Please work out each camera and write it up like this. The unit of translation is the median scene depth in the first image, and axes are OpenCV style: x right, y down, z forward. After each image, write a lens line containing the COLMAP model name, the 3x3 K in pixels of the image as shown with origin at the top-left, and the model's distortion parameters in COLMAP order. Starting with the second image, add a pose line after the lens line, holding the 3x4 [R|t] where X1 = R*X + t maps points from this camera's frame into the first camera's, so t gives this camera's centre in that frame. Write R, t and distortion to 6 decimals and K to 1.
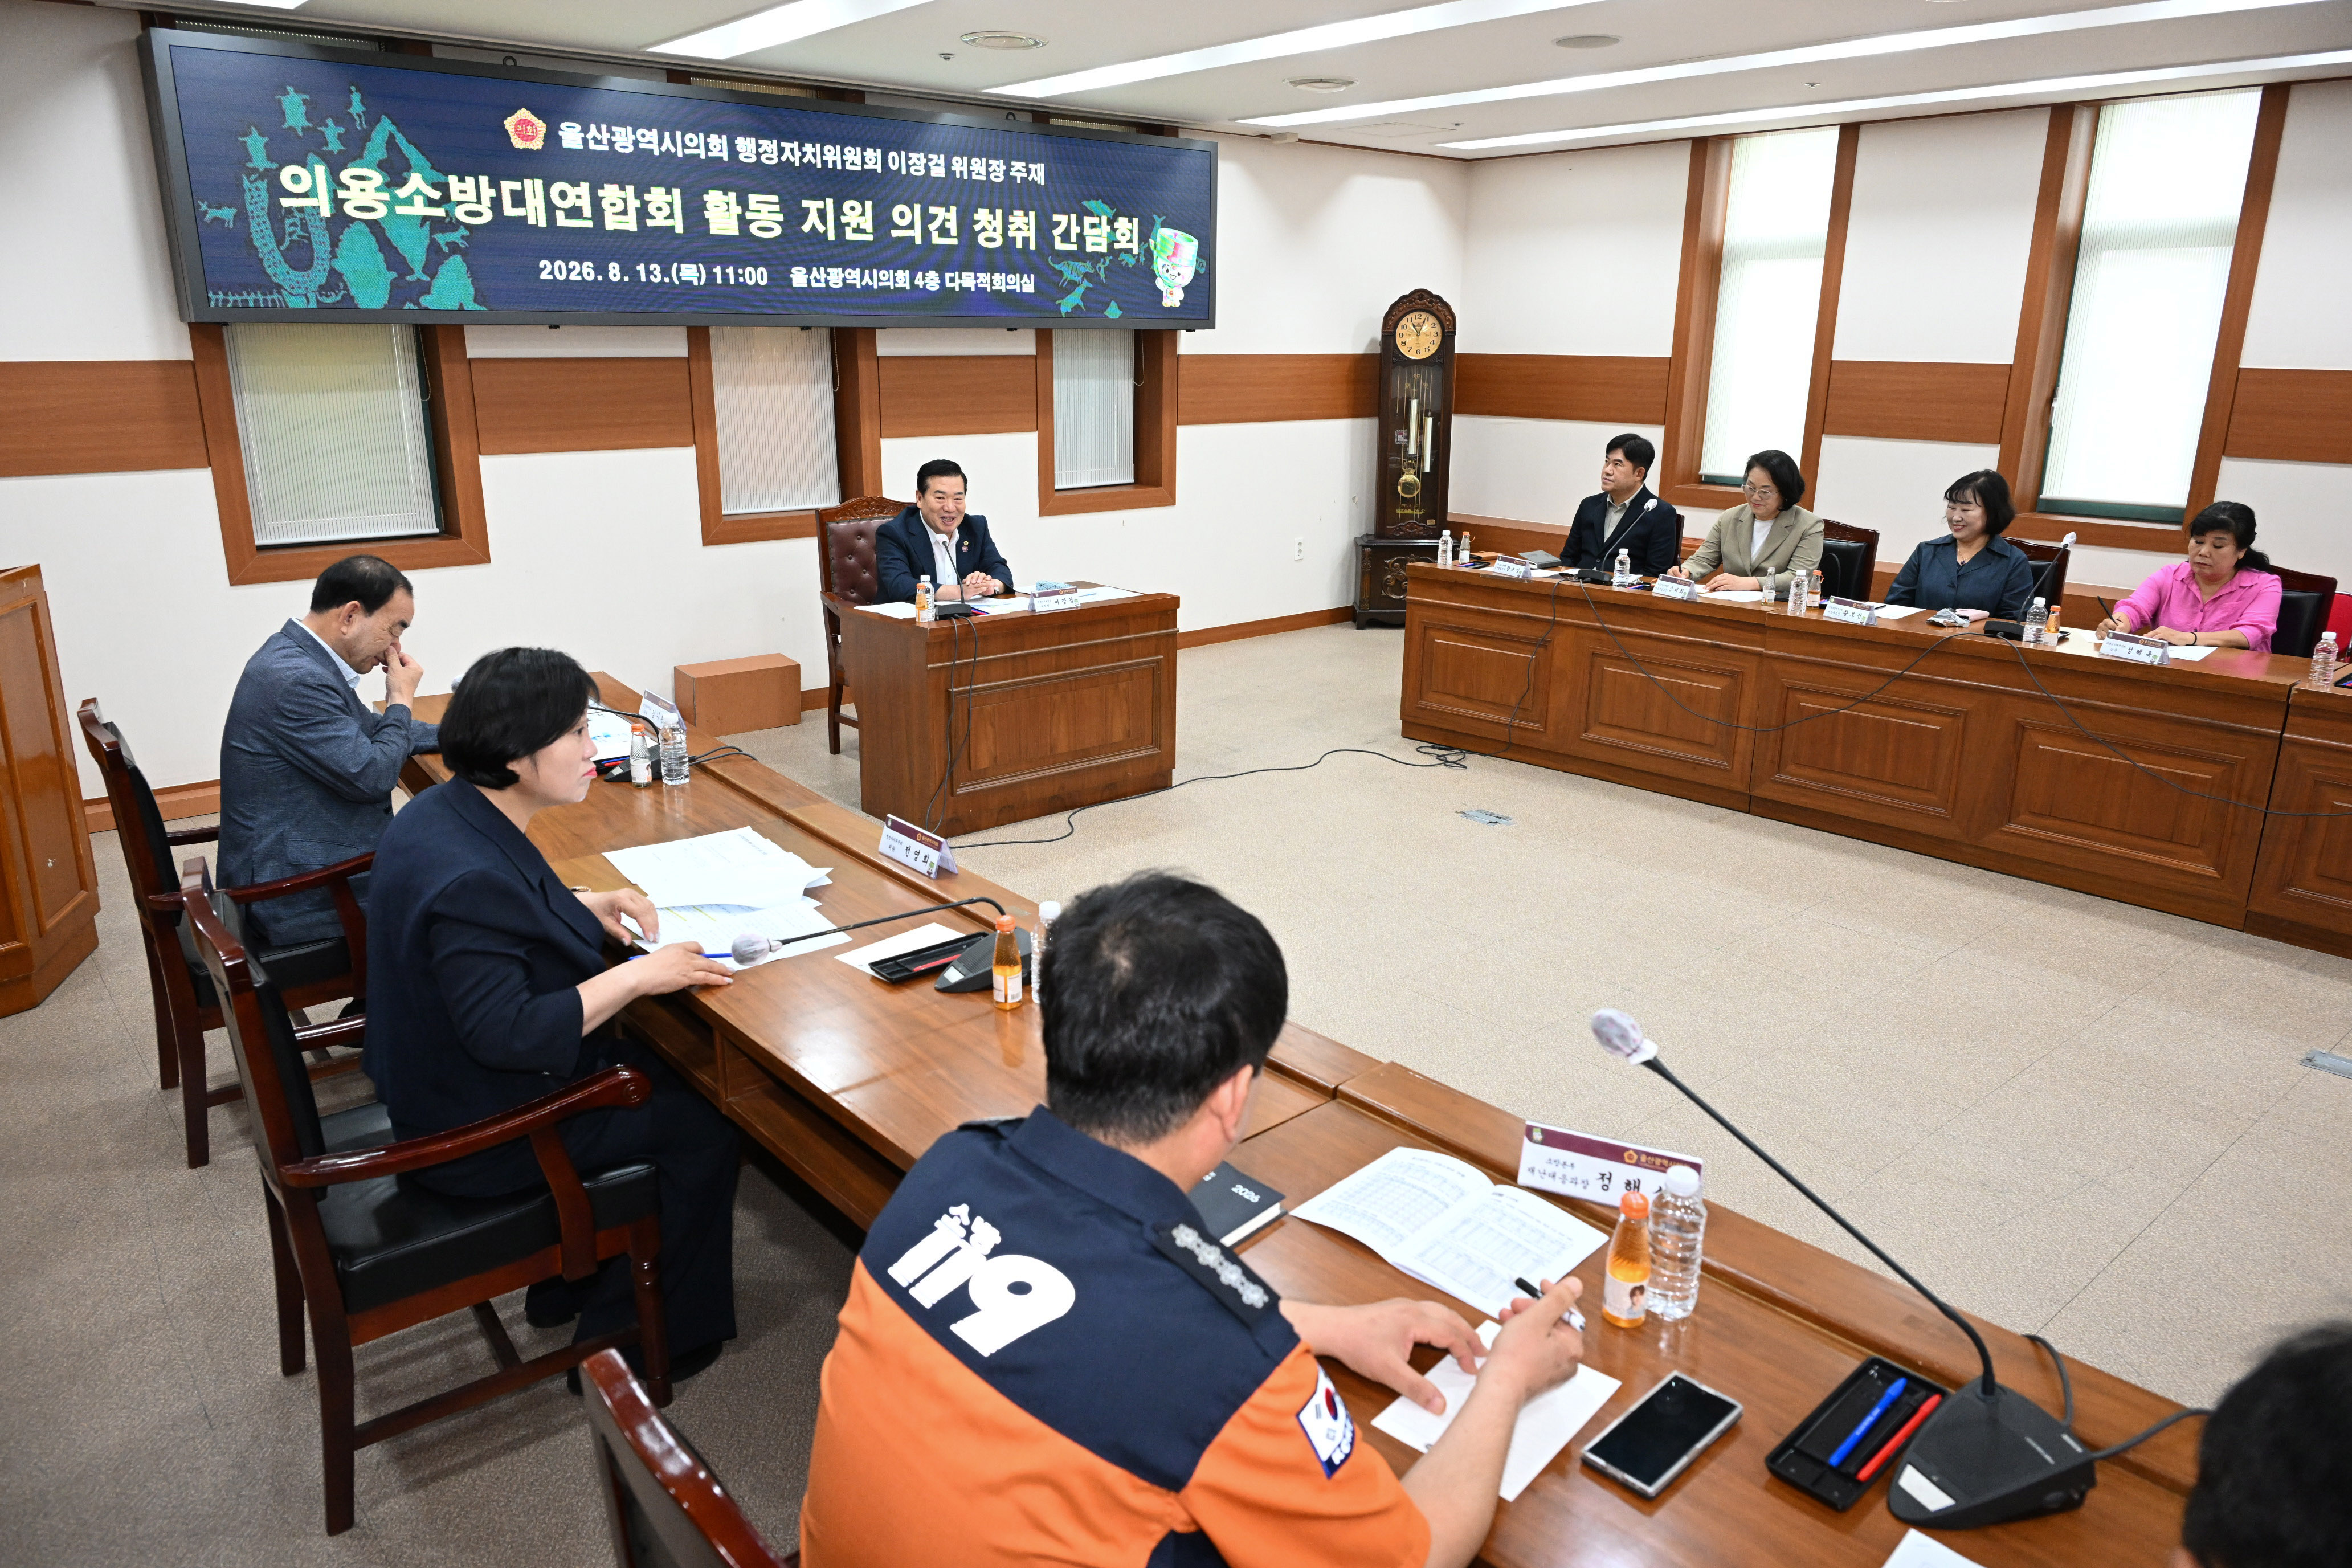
lens RADIAL K [[1571.4, 0, 1176.0], [0, 1571.4, 784.0], [0, 0, 1]] dist [-0.002584, 0.003382]
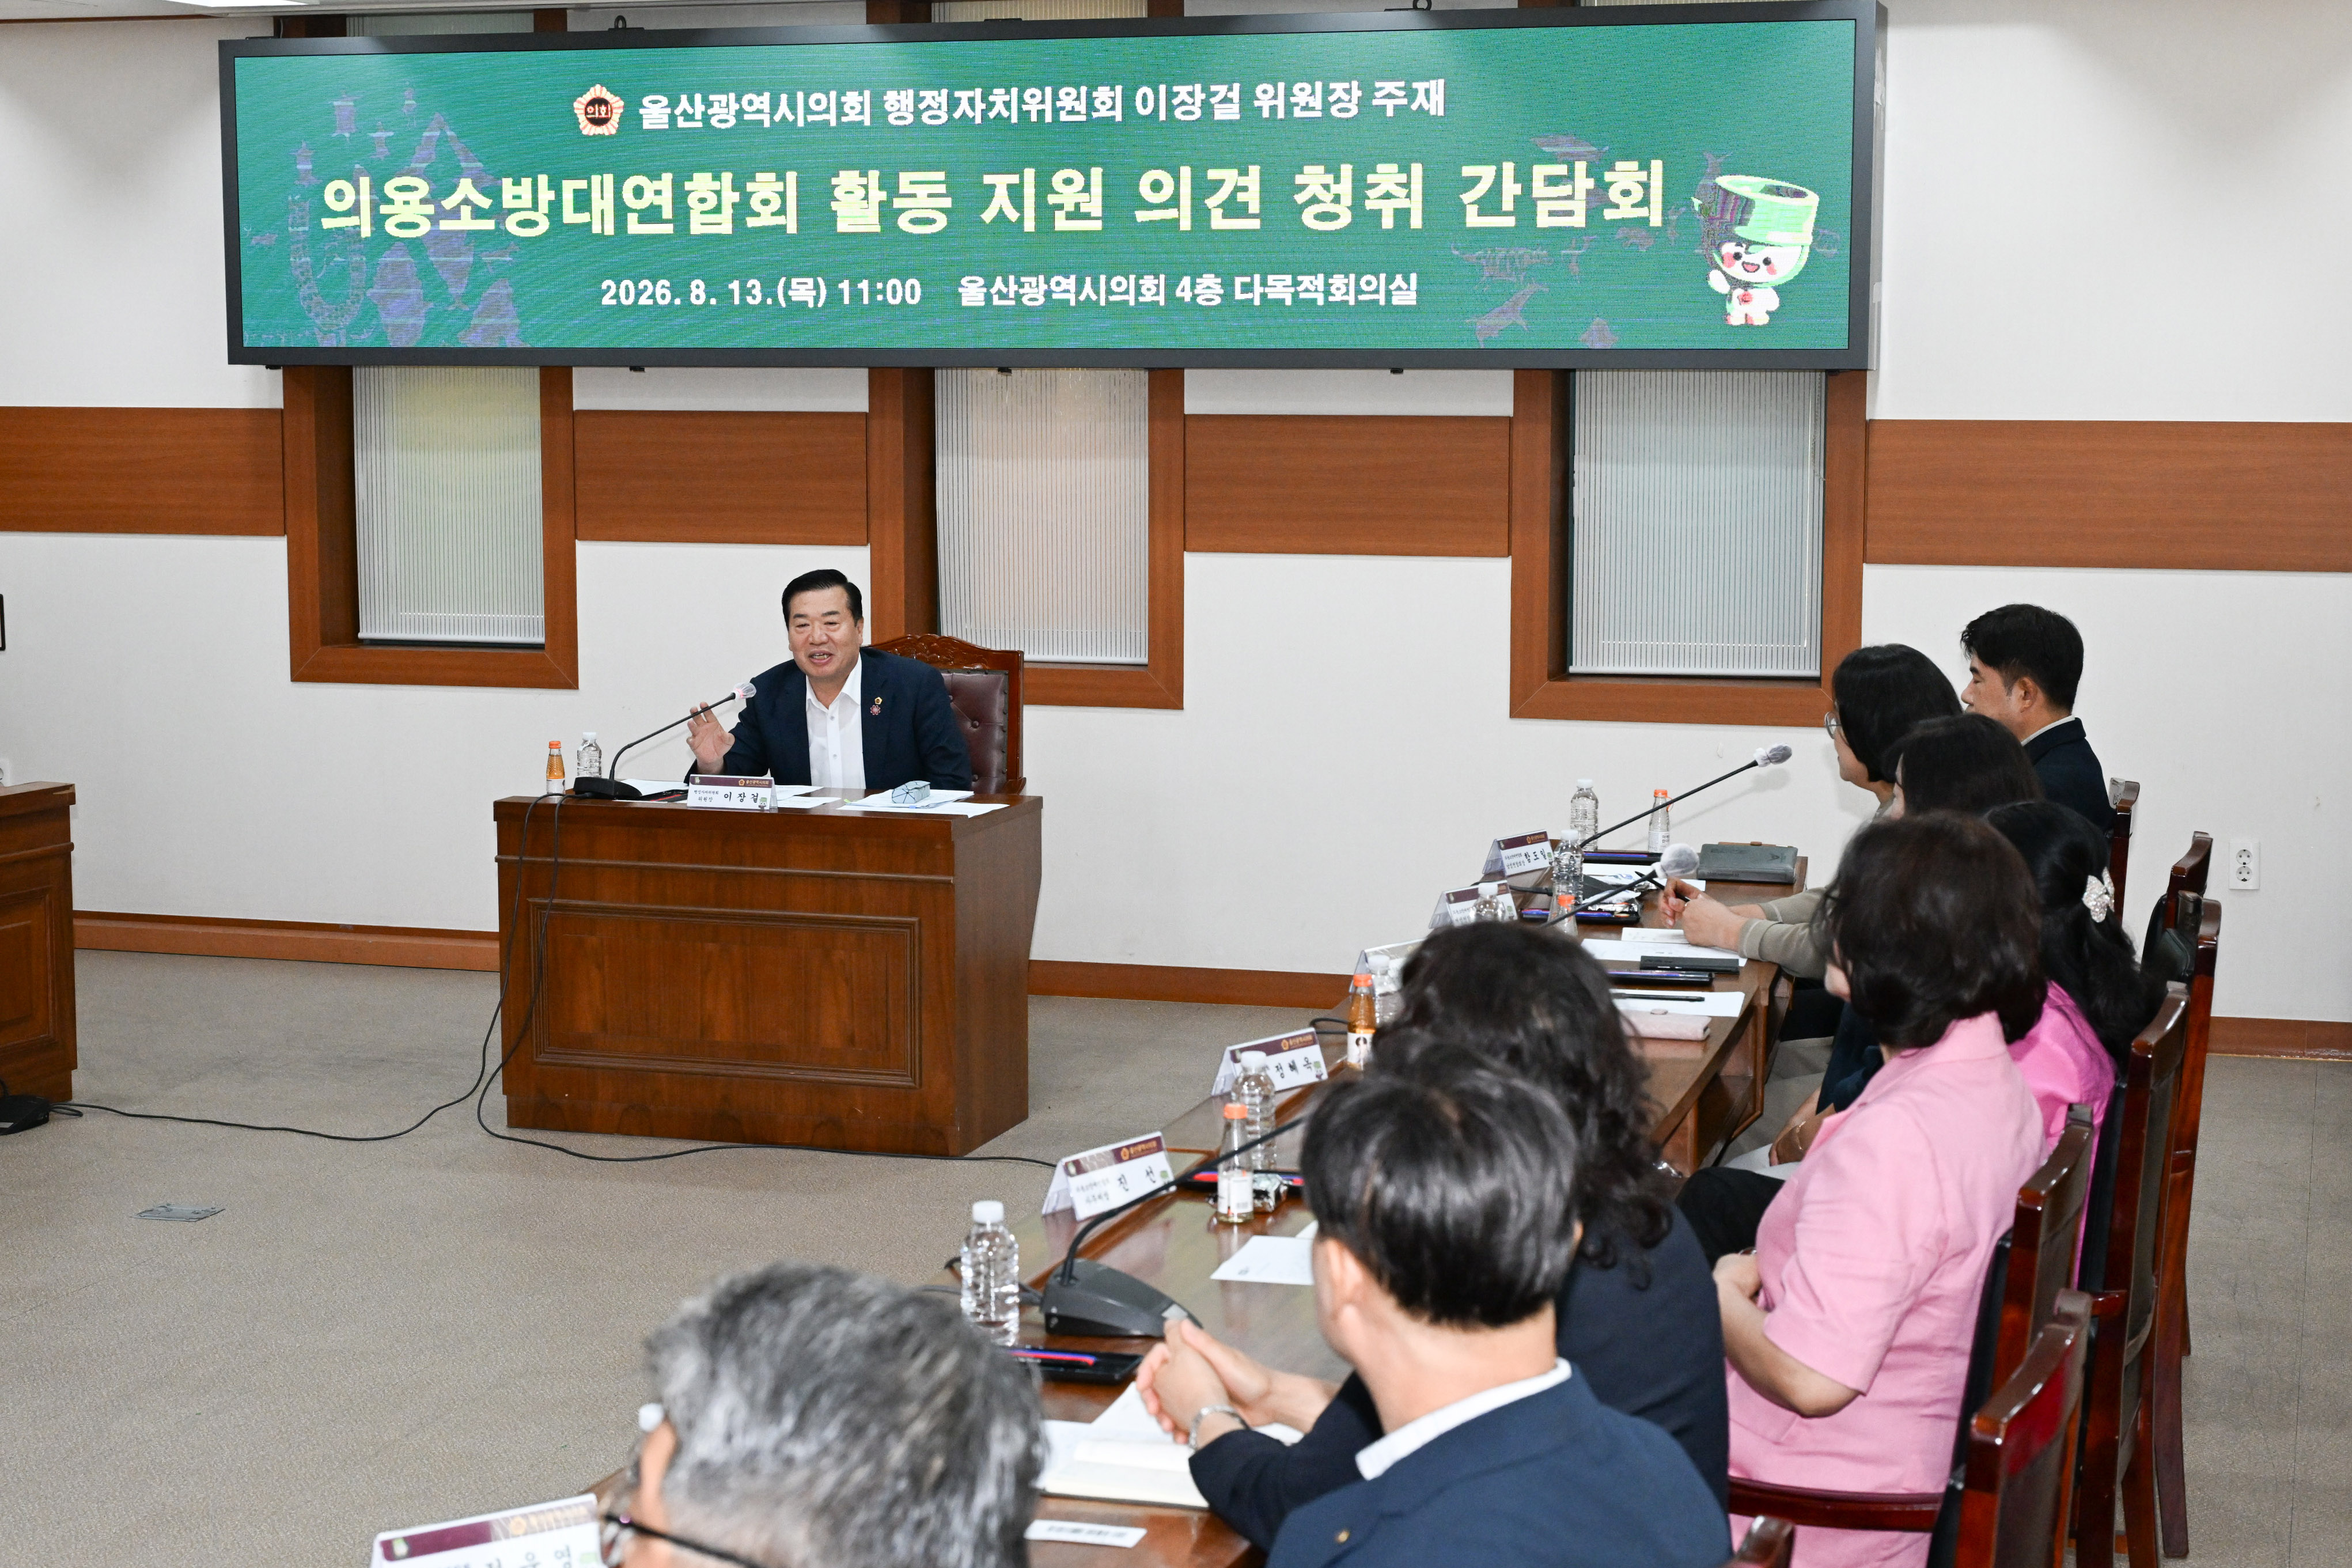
lens RADIAL K [[3868.9, 0, 1176.0], [0, 3868.9, 784.0], [0, 0, 1]] dist [0.009812, -0.099146]
pose [[0.532409, 0.090408, -0.841645, 1.150068], [-0.231794, 0.971848, -0.042235, -0.084779], [0.814133, 0.217574, 0.538376, 0.276538]]
